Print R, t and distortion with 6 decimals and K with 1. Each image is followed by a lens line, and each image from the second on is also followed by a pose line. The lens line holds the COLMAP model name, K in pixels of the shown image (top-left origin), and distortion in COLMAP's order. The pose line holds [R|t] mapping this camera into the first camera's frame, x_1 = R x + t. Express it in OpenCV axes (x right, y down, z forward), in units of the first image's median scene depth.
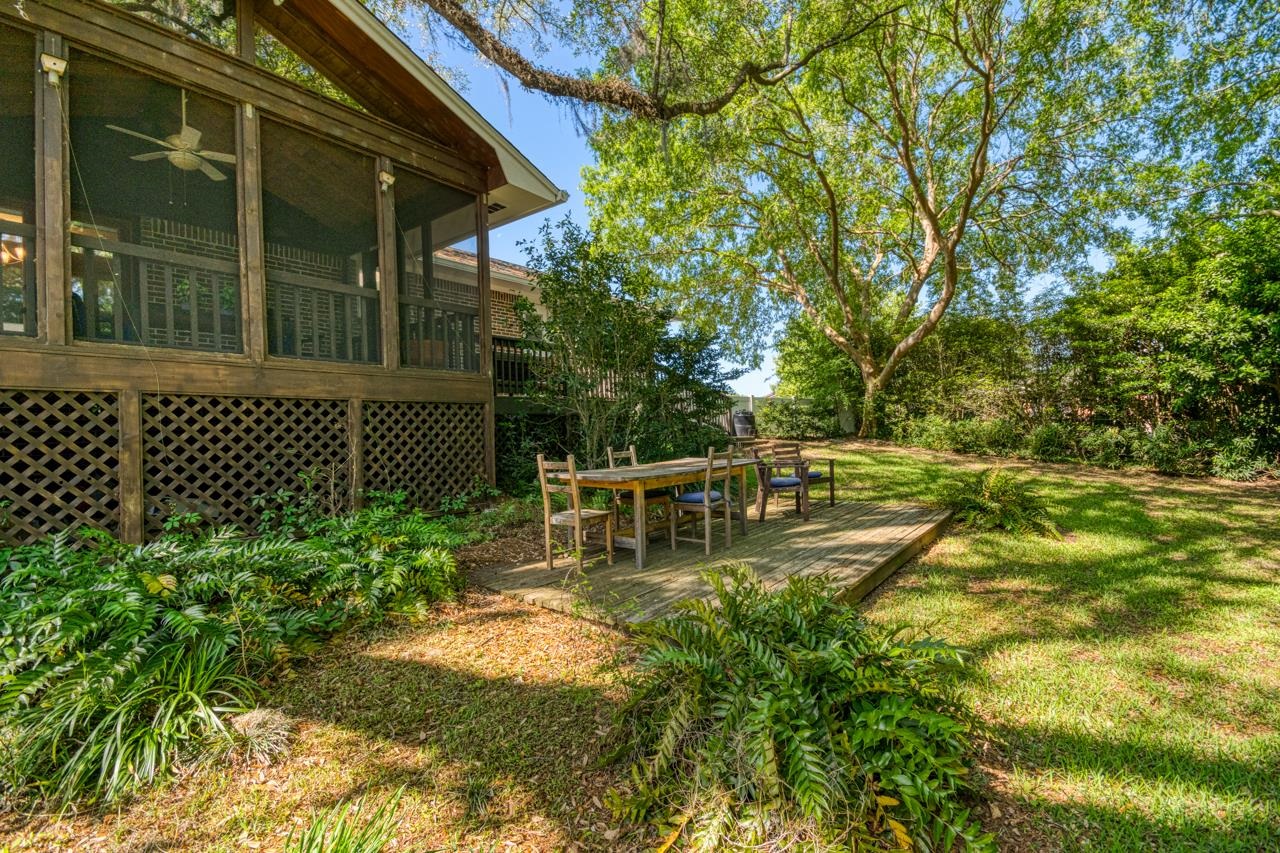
lens RADIAL K [[565.0, 0, 640.0], [0, 565.0, 426.5], [0, 0, 1]] dist [0.012196, -0.008255]
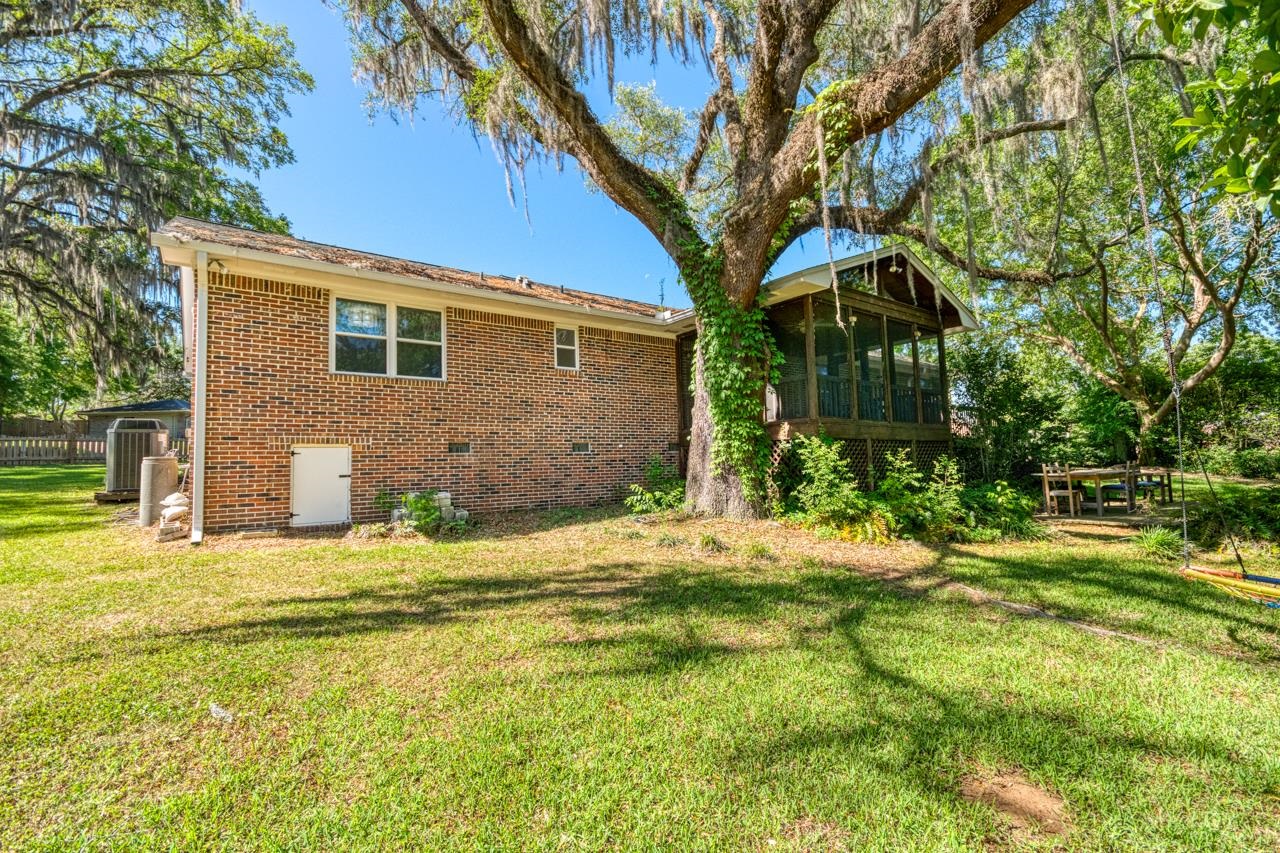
lens RADIAL K [[565.0, 0, 640.0], [0, 565.0, 426.5], [0, 0, 1]] dist [0.012196, -0.008255]
pose [[0.962719, -0.020727, -0.269710, -0.297875], [0.003848, 0.998009, -0.062960, 0.010186], [0.270478, 0.059575, 0.960881, -0.427906]]
